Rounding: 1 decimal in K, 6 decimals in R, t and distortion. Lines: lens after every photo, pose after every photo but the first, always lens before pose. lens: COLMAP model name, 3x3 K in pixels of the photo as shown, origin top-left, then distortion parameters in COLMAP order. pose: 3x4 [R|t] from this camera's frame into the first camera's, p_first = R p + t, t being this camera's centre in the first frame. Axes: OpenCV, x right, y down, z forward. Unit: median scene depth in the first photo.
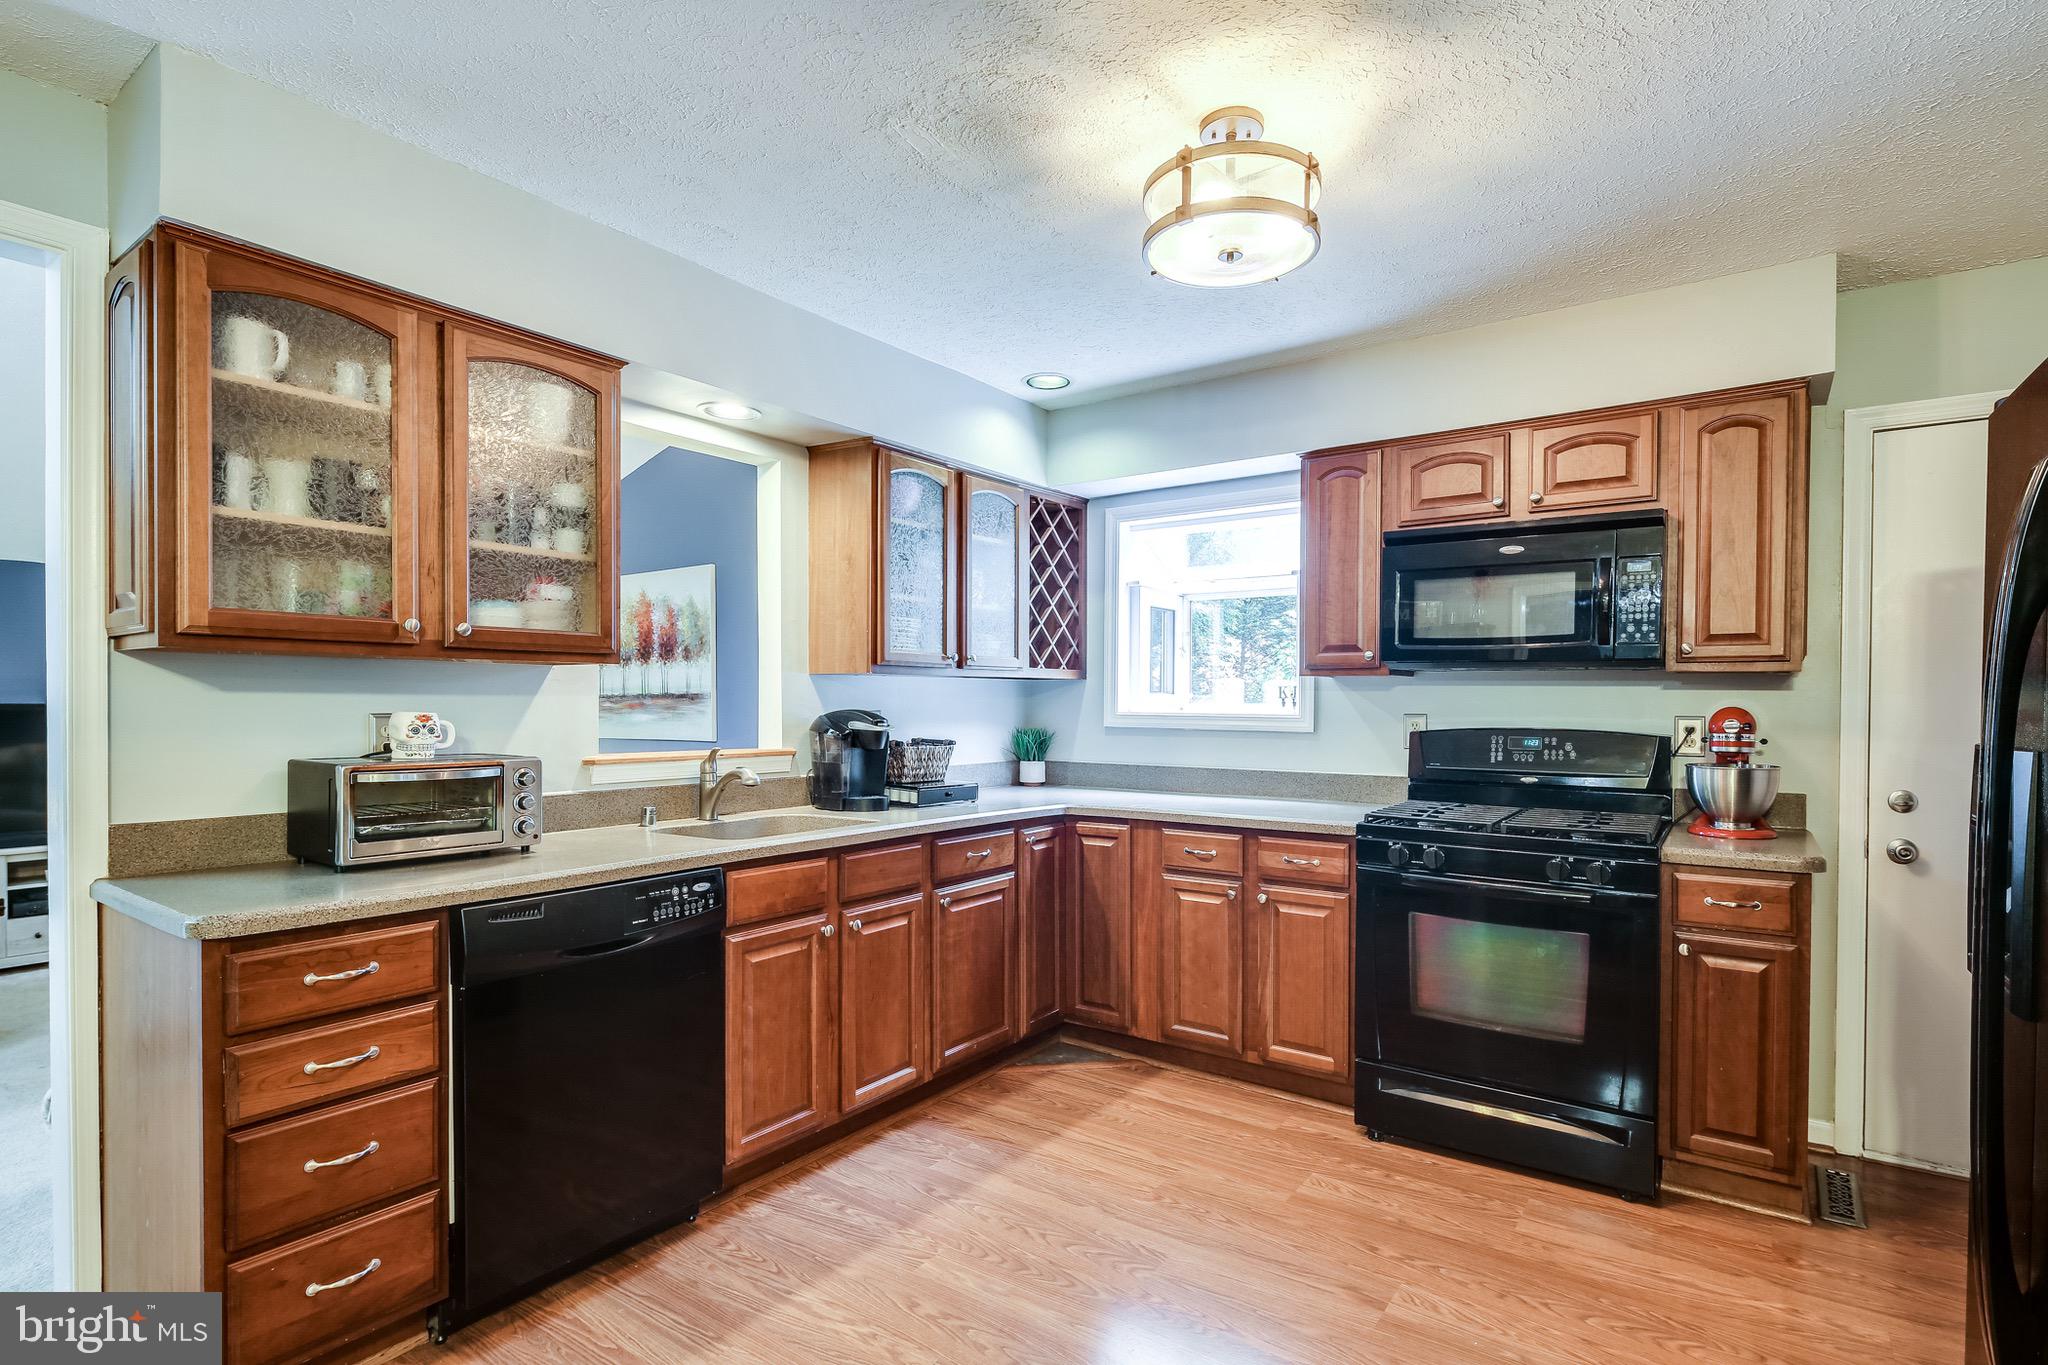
lens RADIAL K [[995.9, 0, 1025.5], [0, 995.9, 700.2], [0, 0, 1]] dist [0.000816, -0.001970]
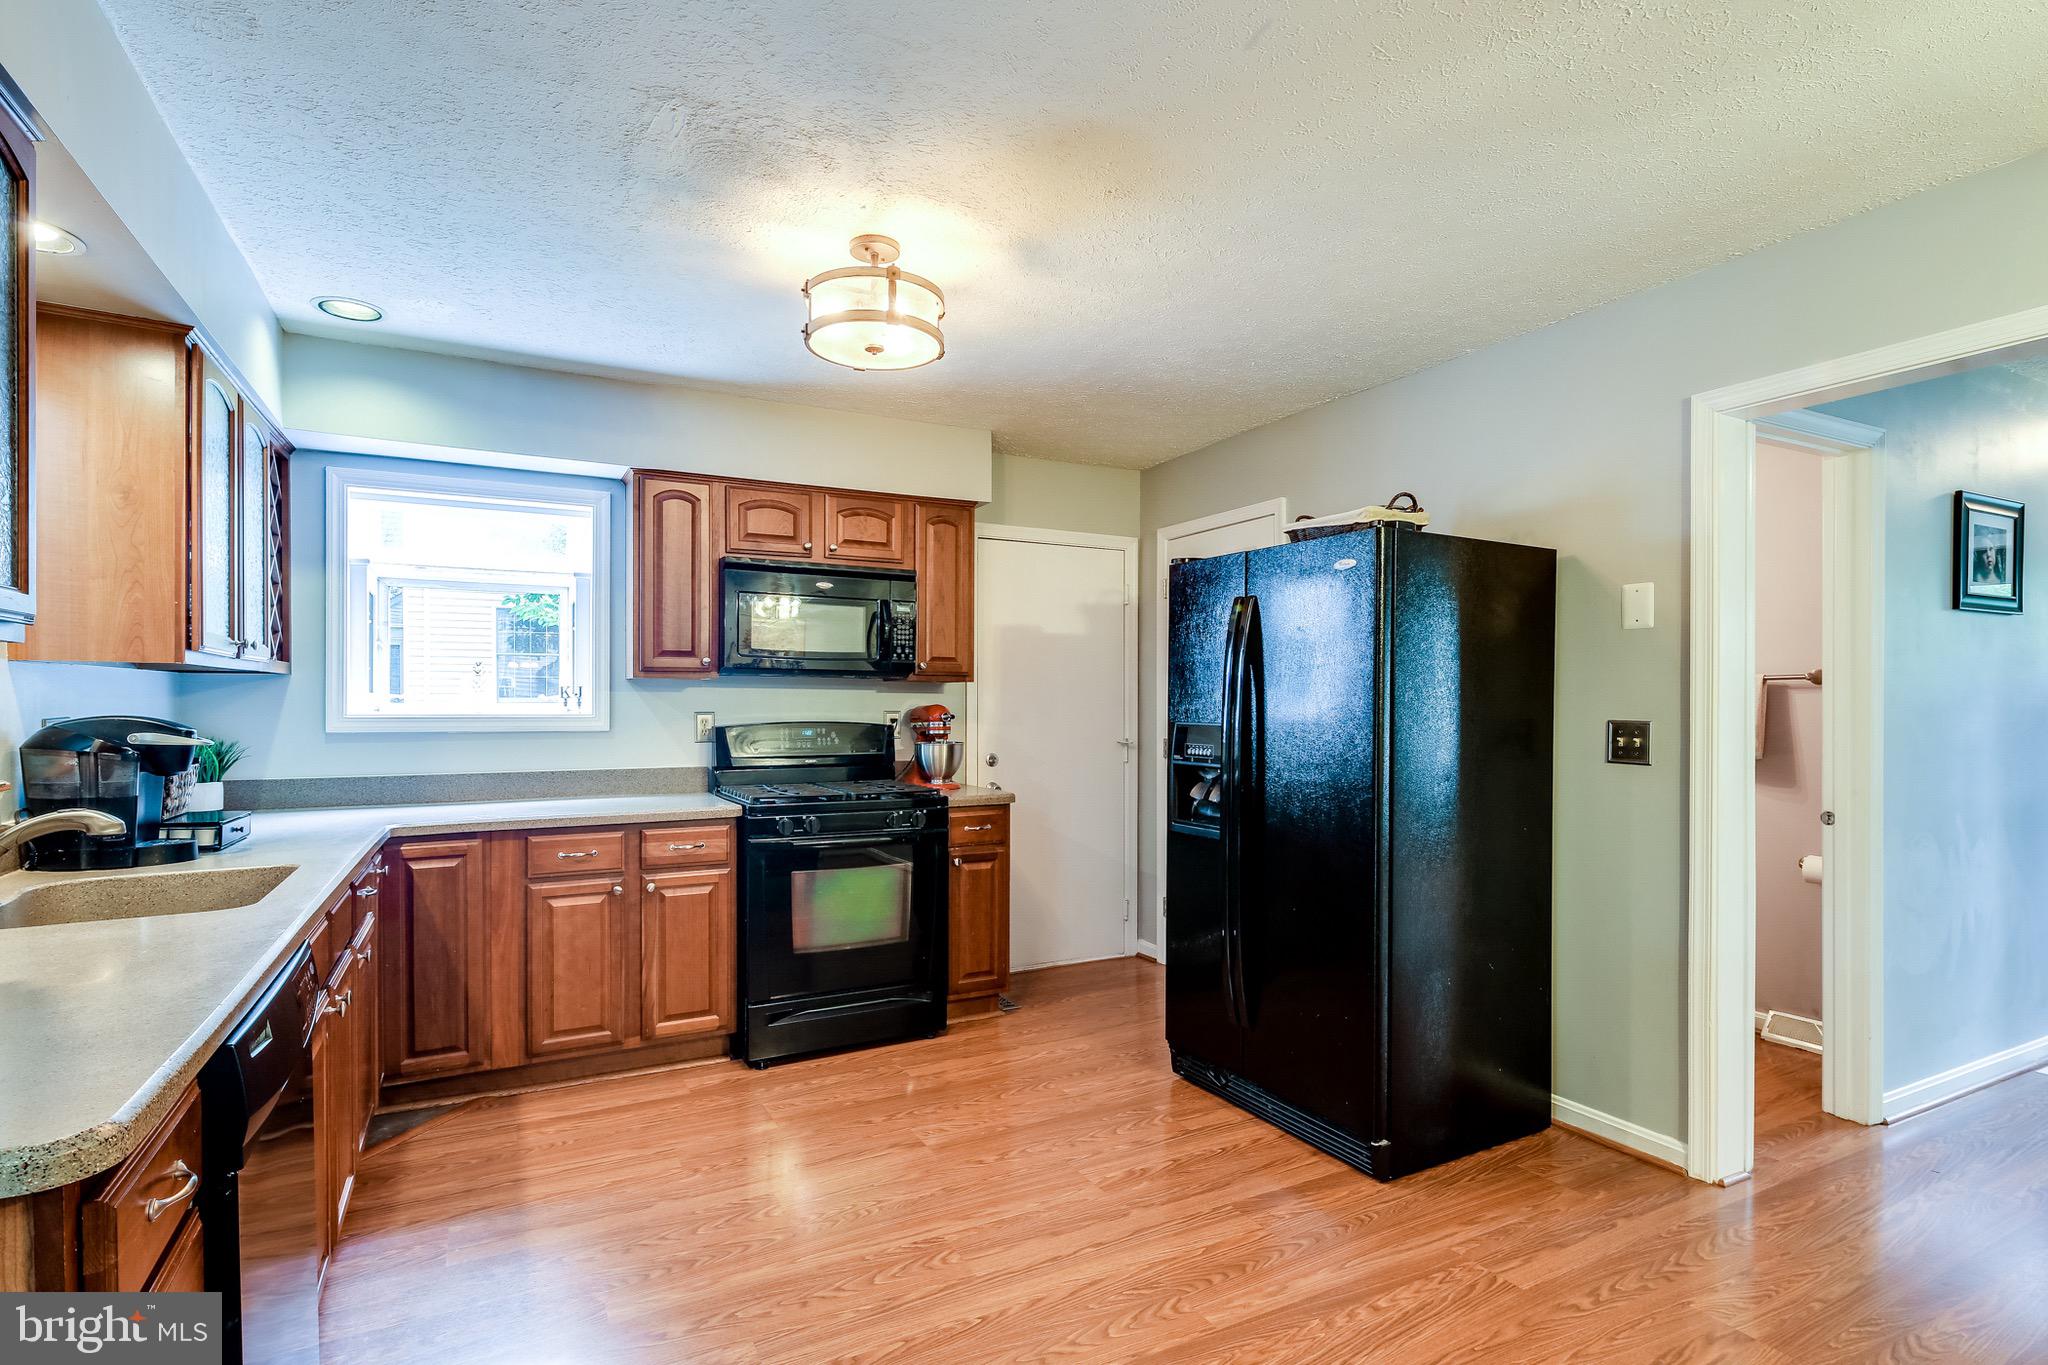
lens RADIAL K [[995.9, 0, 1011.9], [0, 995.9, 691.7], [0, 0, 1]] dist [0.000816, -0.001970]
pose [[0.457574, 0.004756, 0.889159, -0.530539], [-0.000032, 0.999986, -0.005332, -0.003856], [-0.889172, 0.002412, 0.457567, 0.172213]]
